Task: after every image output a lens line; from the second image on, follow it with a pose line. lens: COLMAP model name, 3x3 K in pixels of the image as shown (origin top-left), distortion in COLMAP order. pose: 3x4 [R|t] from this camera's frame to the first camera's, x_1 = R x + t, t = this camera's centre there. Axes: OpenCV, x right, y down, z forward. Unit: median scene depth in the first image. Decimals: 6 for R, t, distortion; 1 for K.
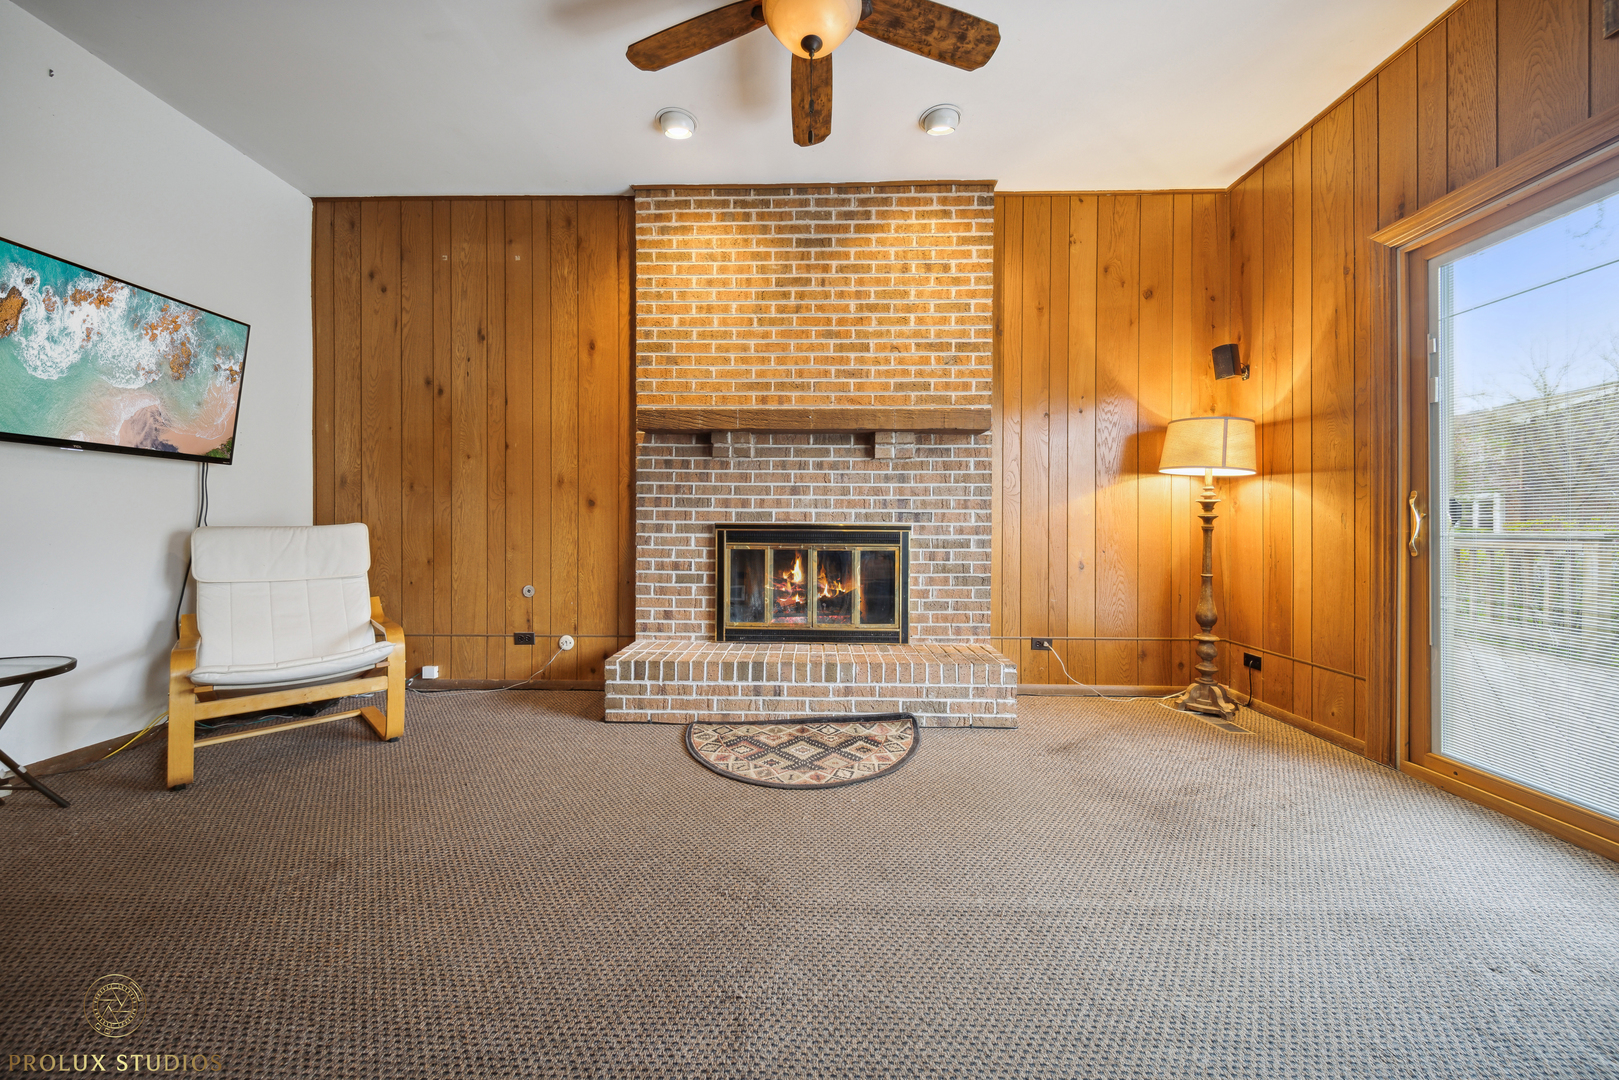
lens RADIAL K [[575.8, 0, 807.9], [0, 575.8, 534.2], [0, 0, 1]] dist [0.000751, -0.002572]
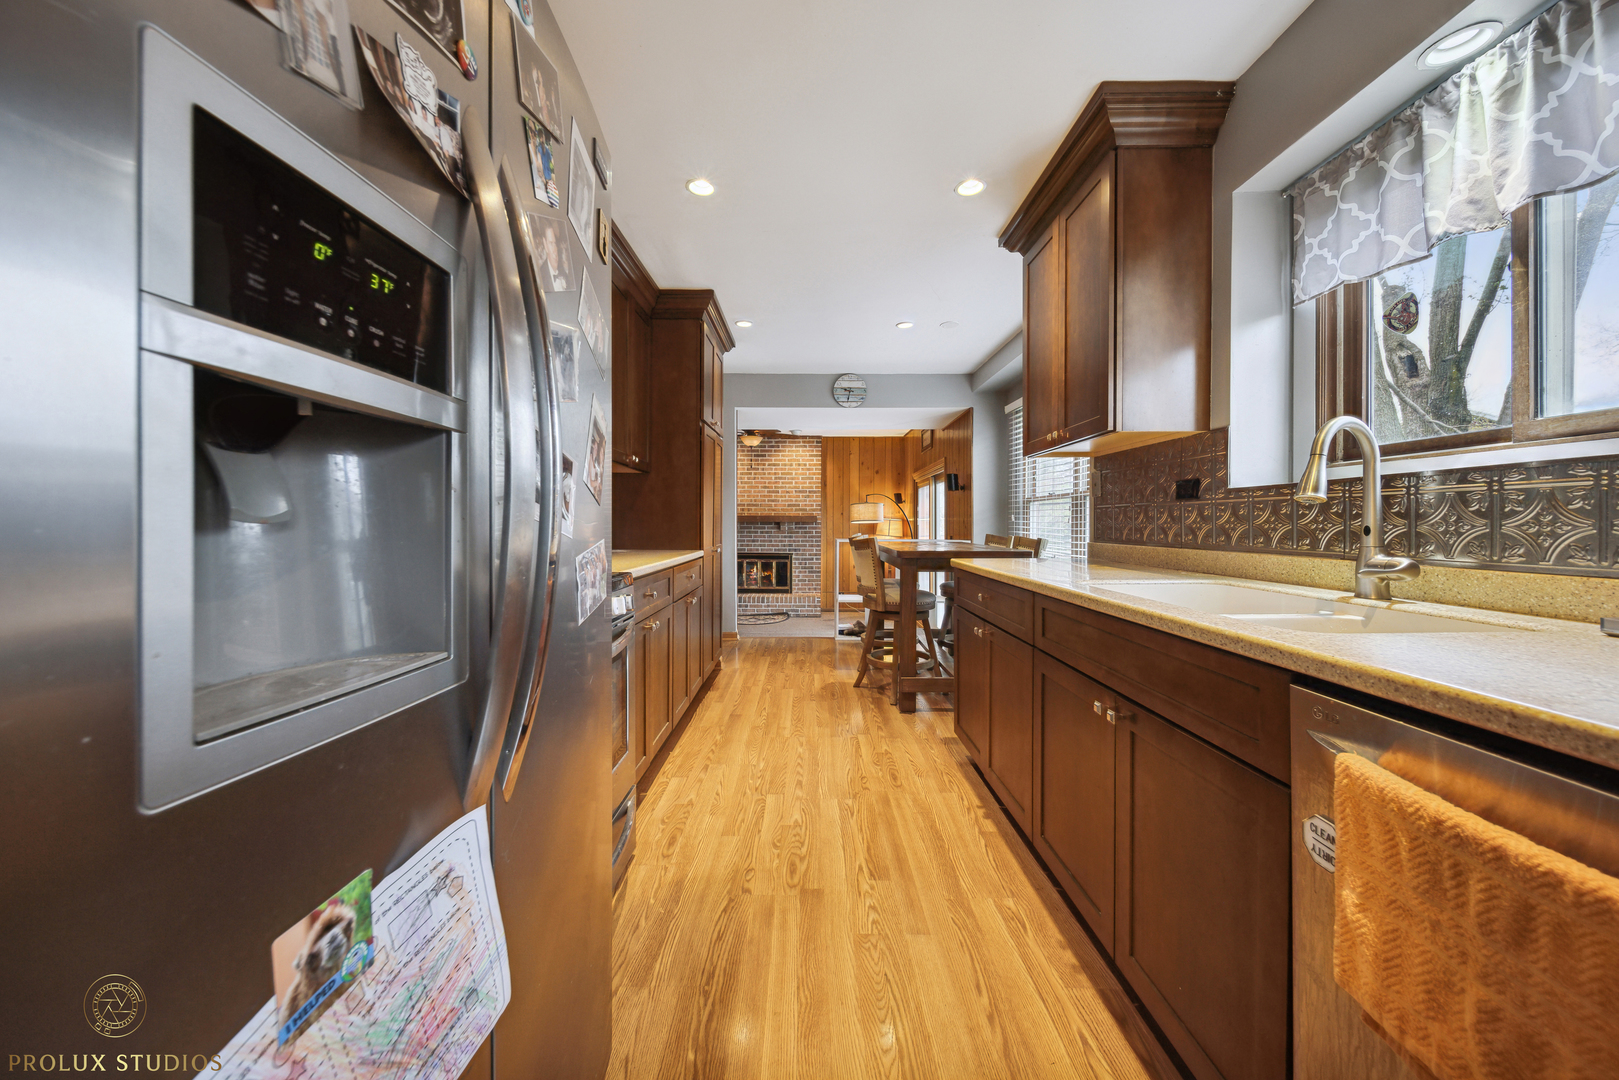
lens RADIAL K [[575.8, 0, 807.9], [0, 575.8, 534.2], [0, 0, 1]] dist [0.000751, -0.002572]
pose [[0.999971, -0.003269, 0.006815, 0.234943], [0.003261, 0.999994, 0.001203, -0.114904], [-0.006818, -0.001180, 0.999976, -1.926436]]
